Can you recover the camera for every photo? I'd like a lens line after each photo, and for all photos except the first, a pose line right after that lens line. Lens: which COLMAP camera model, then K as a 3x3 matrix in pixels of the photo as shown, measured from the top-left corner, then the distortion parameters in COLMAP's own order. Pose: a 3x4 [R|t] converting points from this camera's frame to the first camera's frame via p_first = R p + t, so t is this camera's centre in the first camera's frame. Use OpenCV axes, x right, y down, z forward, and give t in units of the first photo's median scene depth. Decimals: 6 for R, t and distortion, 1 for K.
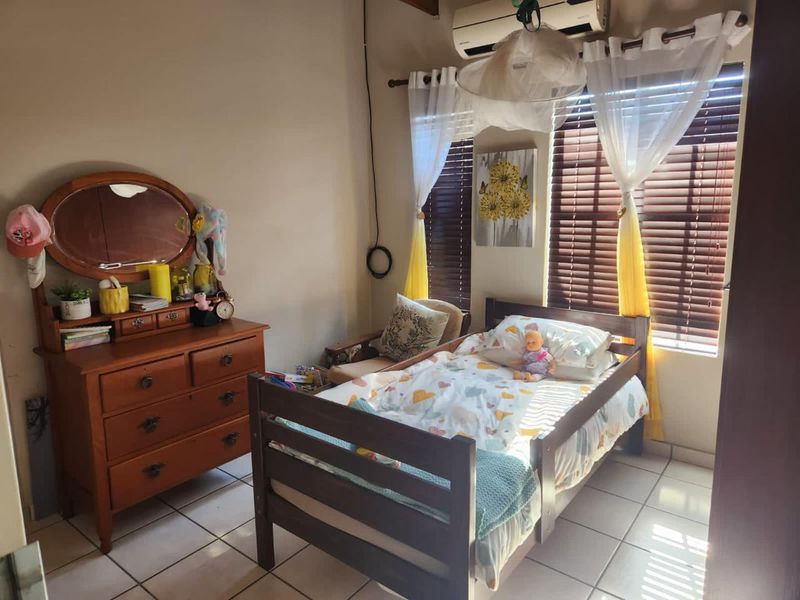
lens RADIAL K [[624.0, 0, 400.0], [0, 624.0, 300.0], [0, 0, 1]] dist [0.123336, -0.233428]
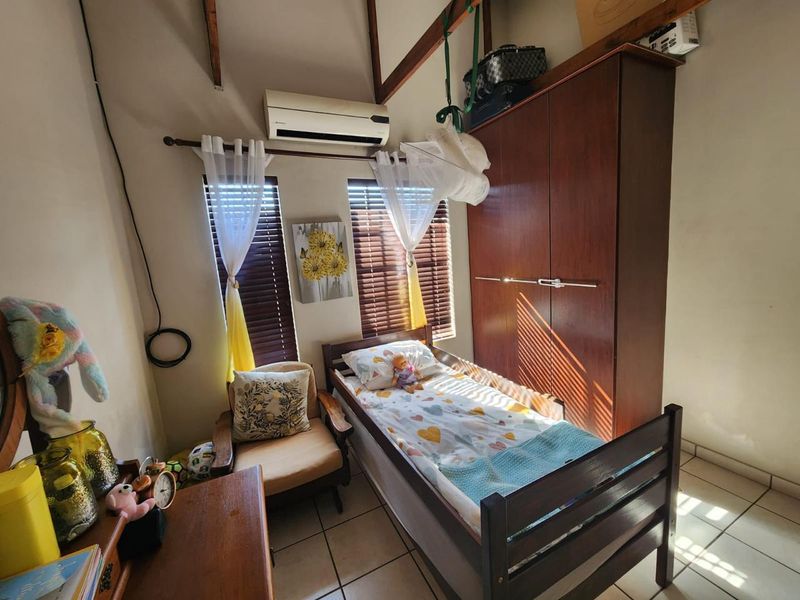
lens RADIAL K [[347.8, 0, 401.6], [0, 347.8, 295.4], [0, 0, 1]] dist [-0.001370, -0.000015]
pose [[0.344893, -0.134041, 0.929022, -0.427423], [0.219442, 0.973837, 0.059040, -0.107198], [-0.912630, 0.183504, 0.365284, 0.650238]]
